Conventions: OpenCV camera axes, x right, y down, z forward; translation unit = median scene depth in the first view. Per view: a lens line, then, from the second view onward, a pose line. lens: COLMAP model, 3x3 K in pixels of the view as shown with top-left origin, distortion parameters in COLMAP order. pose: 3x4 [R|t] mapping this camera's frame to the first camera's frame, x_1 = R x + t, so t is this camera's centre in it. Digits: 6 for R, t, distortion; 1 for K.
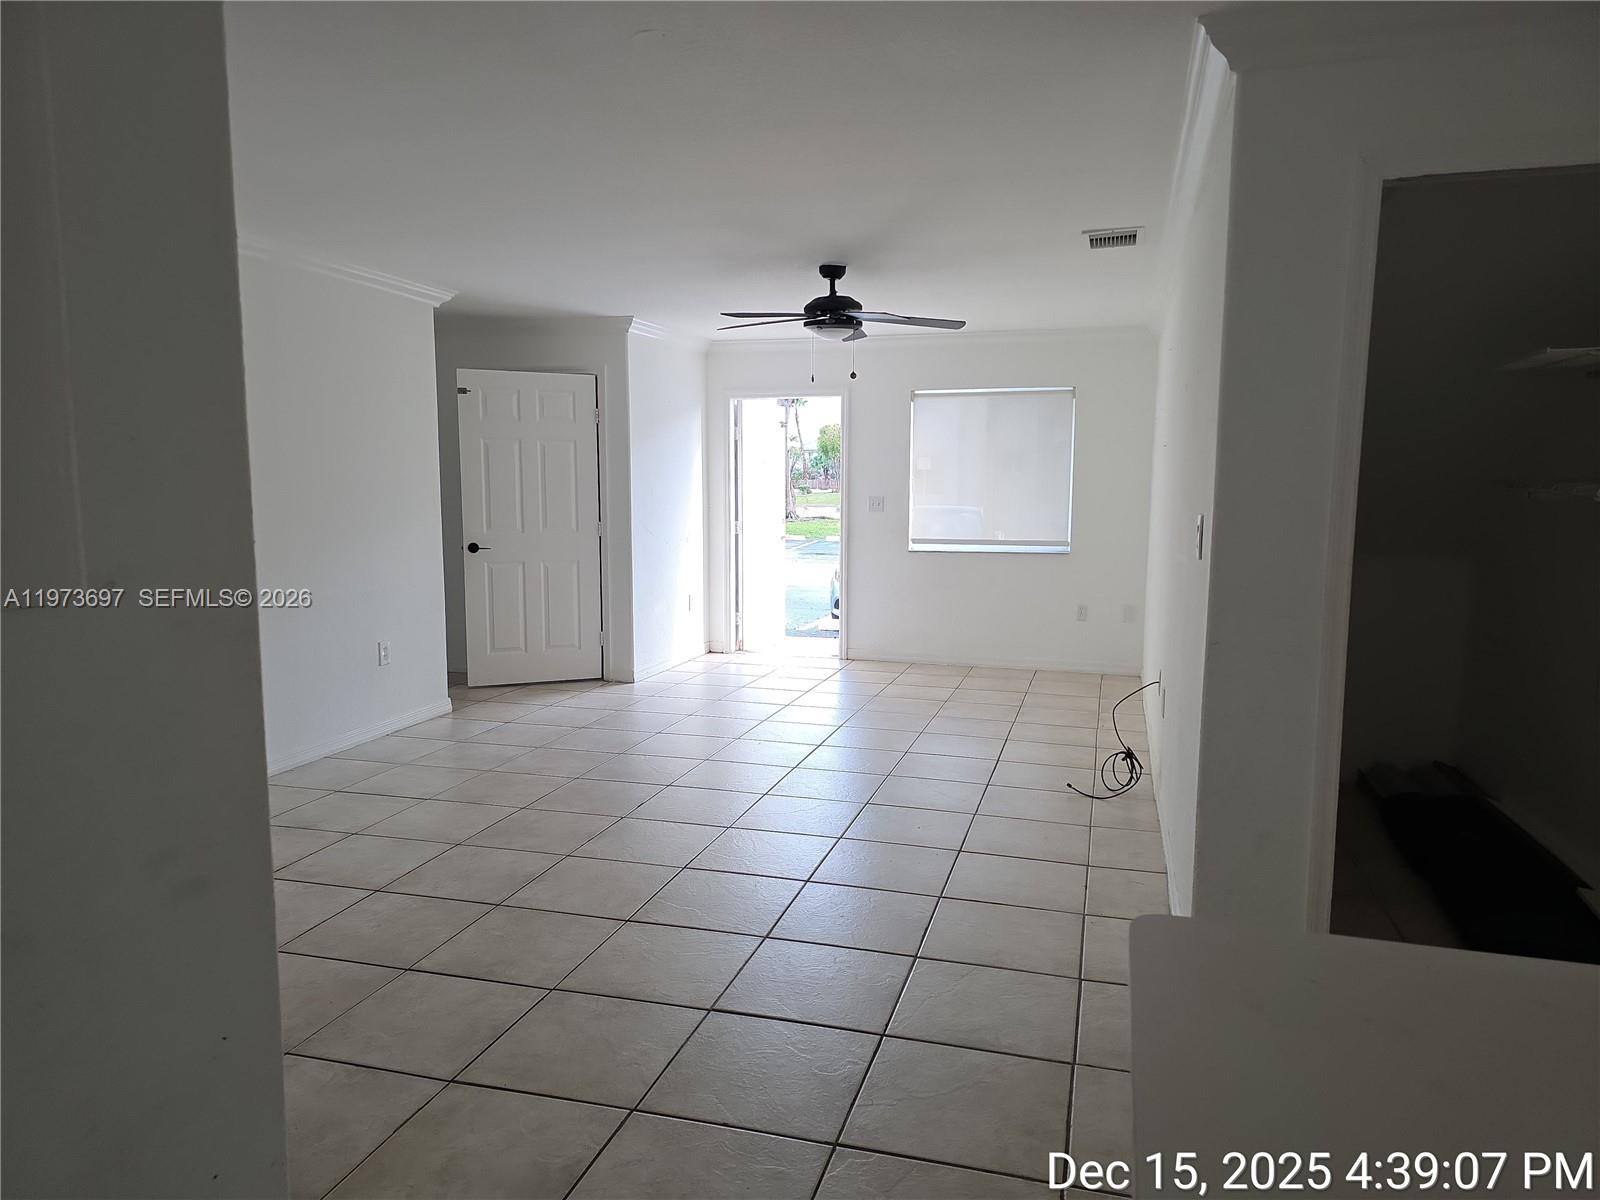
lens RADIAL K [[1083.0, 0, 797.2], [0, 1083.0, 609.7], [0, 0, 1]] dist [0.073629, -0.064347]
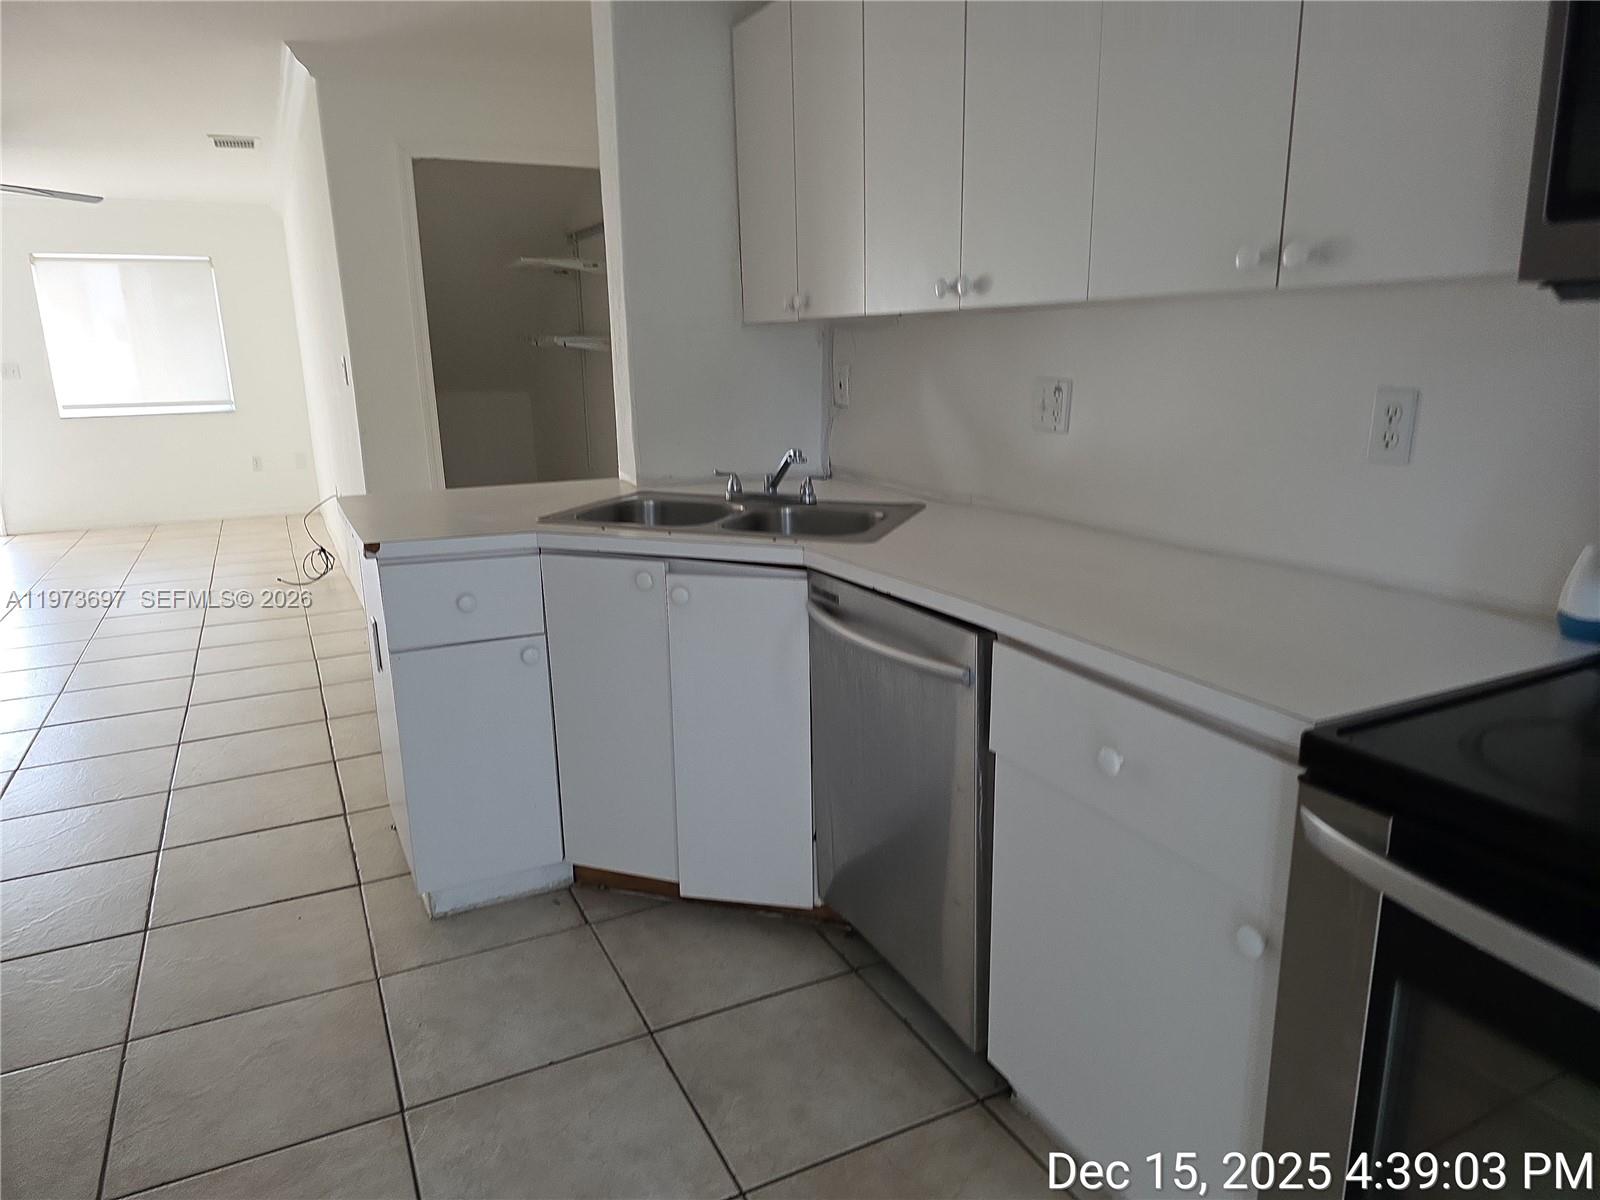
lens RADIAL K [[1083.0, 0, 797.2], [0, 1083.0, 609.7], [0, 0, 1]] dist [0.073629, -0.064347]
pose [[0.742864, -0.179708, 0.644870, -0.099119], [0.104592, 0.982622, 0.153345, 0.041377], [-0.661221, -0.046467, 0.748751, -0.272528]]
